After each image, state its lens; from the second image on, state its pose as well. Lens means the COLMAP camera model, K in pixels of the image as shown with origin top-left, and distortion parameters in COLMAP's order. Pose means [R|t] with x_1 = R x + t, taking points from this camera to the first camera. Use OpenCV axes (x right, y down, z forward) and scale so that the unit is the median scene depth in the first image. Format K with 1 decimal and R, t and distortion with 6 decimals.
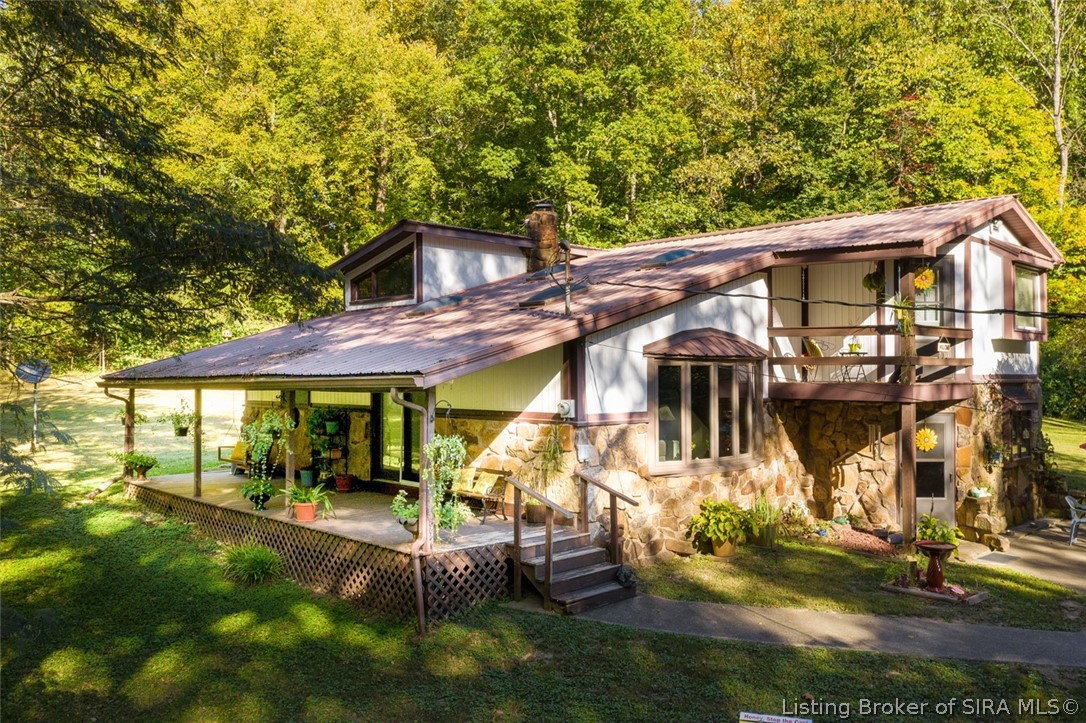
lens RADIAL K [[862.7, 0, 543.0], [0, 862.7, 361.5], [0, 0, 1]] dist [-0.006796, 0.003322]
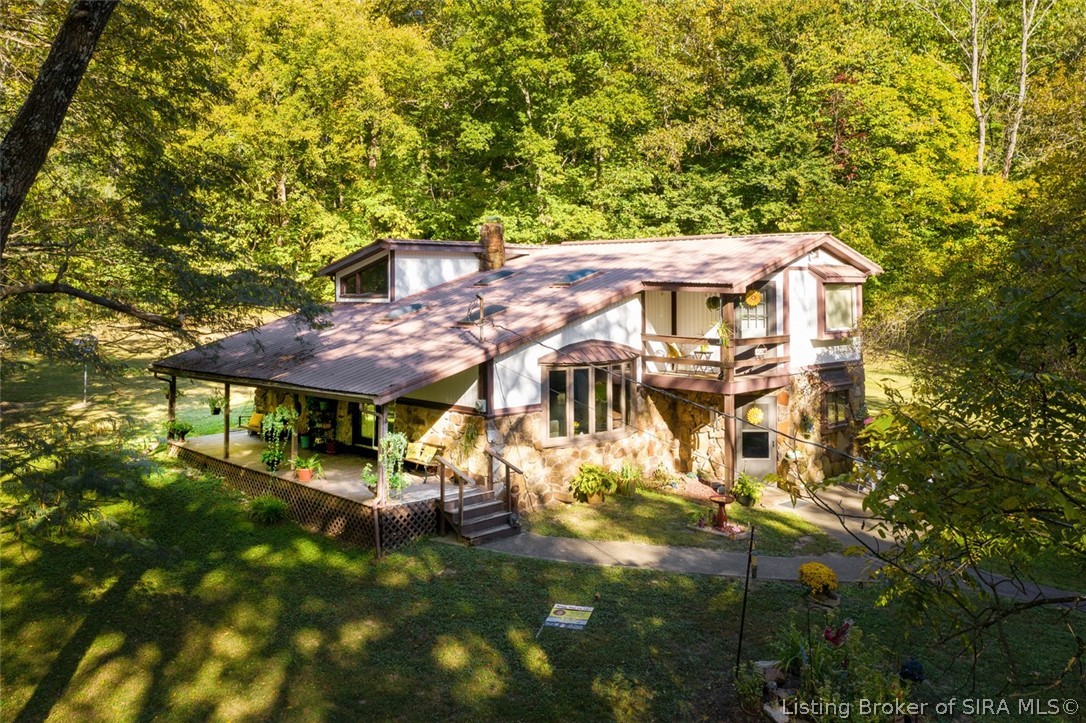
lens RADIAL K [[877.2, 0, 542.5], [0, 877.2, 248.8], [0, 0, 1]] dist [-0.000589, 0.002583]
pose [[1.000000, -0.000230, -0.000691, 0.099353], [0.000206, 0.999443, -0.033371, -0.121608], [0.000698, 0.033371, 0.999443, -0.384948]]
